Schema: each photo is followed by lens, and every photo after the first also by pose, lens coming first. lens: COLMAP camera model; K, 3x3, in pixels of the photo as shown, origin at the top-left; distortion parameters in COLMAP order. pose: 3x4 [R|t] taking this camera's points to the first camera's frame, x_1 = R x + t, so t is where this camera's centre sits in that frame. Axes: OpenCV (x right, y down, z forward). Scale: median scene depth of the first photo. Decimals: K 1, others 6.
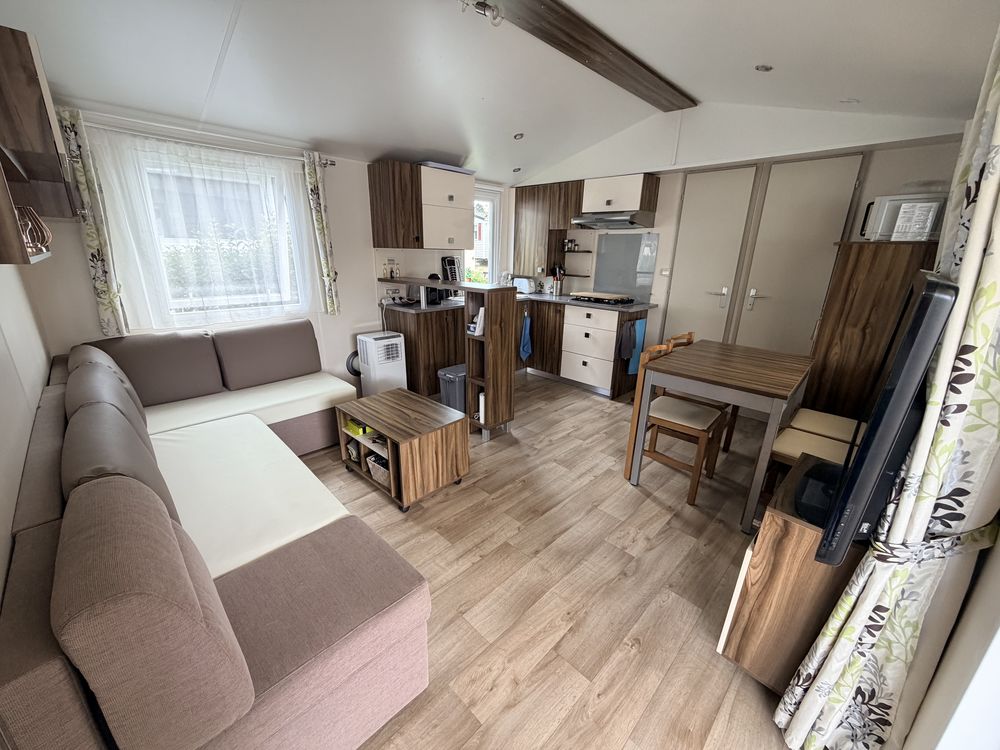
lens RADIAL K [[398.0, 0, 496.0], [0, 398.0, 374.8], [0, 0, 1]] dist [-0.000314, 0.000603]
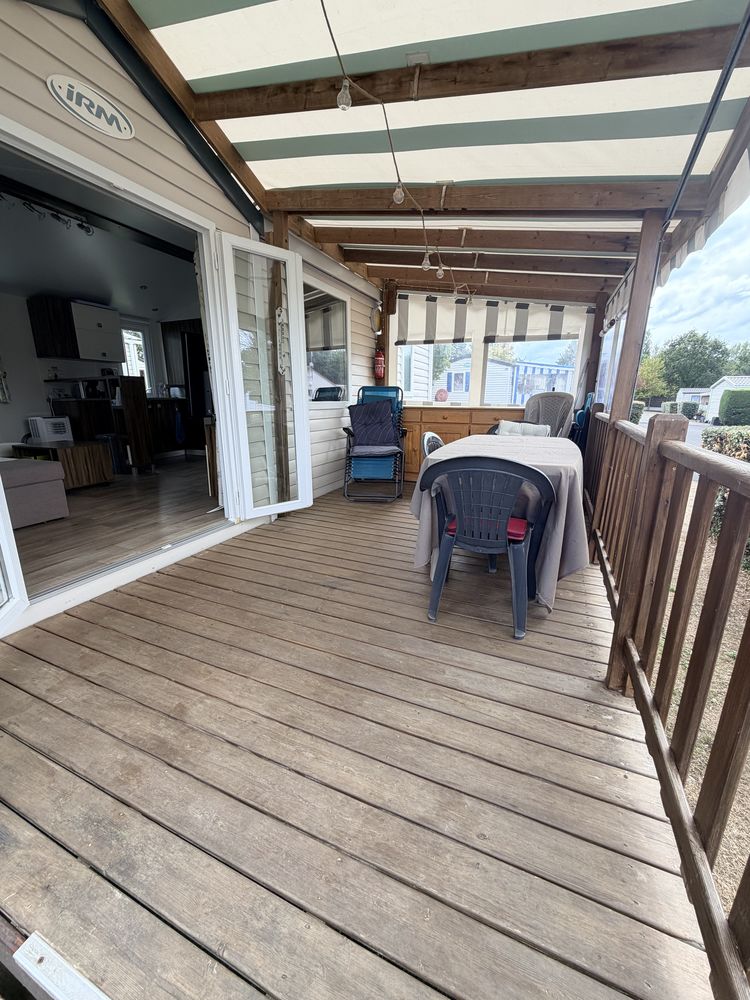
lens RADIAL K [[398.0, 0, 375.6], [0, 398.0, 496.7], [0, 0, 1]] dist [-0.000314, 0.000603]
pose [[0.931840, -0.103948, 0.347661, 0.263716], [0.123770, 0.991685, -0.035237, 0.364707], [-0.341108, 0.075865, 0.936958, -0.680653]]
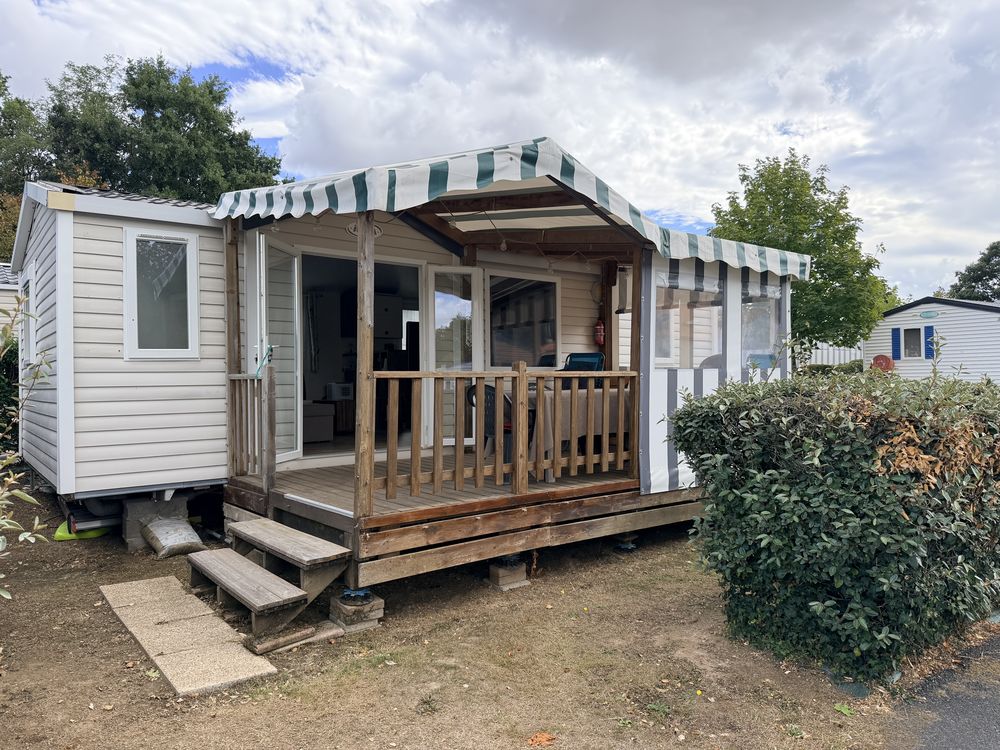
lens RADIAL K [[681.3, 0, 500.0], [0, 681.3, 375.0], [0, 0, 1]] dist [-0.000014, -0.000387]
pose [[0.993234, -0.024837, -0.113440, 0.740937], [-0.010868, 0.952692, -0.303744, 0.760721], [0.115618, 0.302922, 0.945976, -1.752811]]
